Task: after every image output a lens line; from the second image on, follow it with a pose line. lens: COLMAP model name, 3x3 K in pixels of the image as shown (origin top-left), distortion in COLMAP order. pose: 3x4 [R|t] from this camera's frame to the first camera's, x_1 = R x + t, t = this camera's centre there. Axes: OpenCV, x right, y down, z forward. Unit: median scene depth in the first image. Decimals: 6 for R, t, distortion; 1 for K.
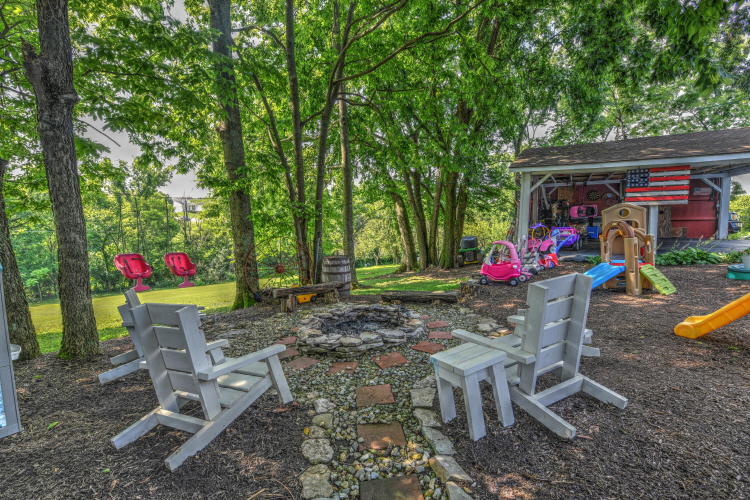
lens RADIAL K [[325.8, 0, 374.3], [0, 325.8, 247.9], [0, 0, 1]] dist [-0.016272, -0.002420]
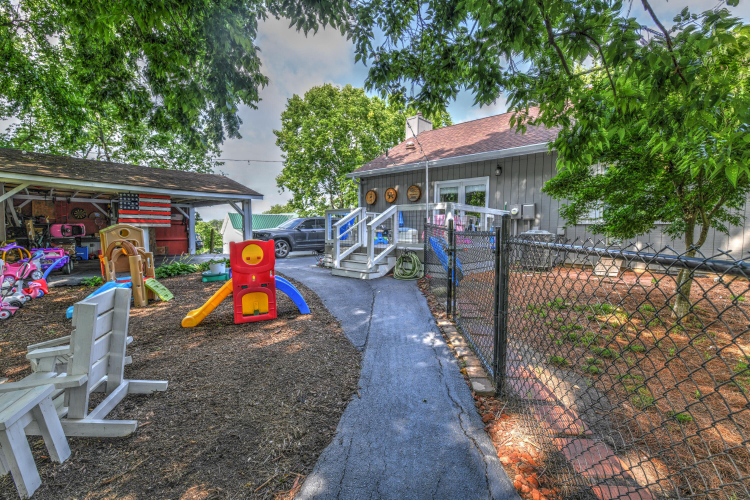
lens RADIAL K [[325.8, 0, 373.2], [0, 325.8, 248.1], [0, 0, 1]] dist [-0.016272, -0.002420]
pose [[0.217686, -0.020888, 0.975795, -0.071478], [0.081435, 0.996674, 0.003168, 0.003654], [-0.972616, 0.078774, 0.218663, -0.027892]]
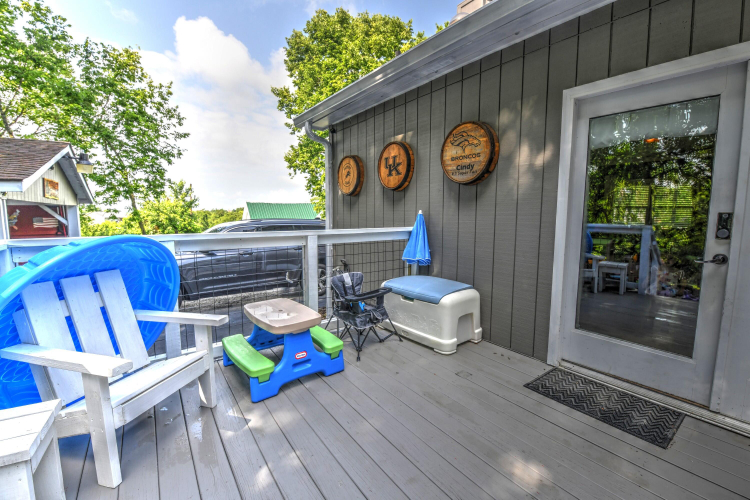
lens RADIAL K [[325.8, 0, 376.5], [0, 325.8, 246.4], [0, 0, 1]] dist [-0.016272, -0.002420]
pose [[0.379091, -0.064164, 0.923132, 1.010534], [0.083500, 0.995895, 0.034932, -0.135308], [-0.921584, 0.063839, 0.382893, 0.054399]]
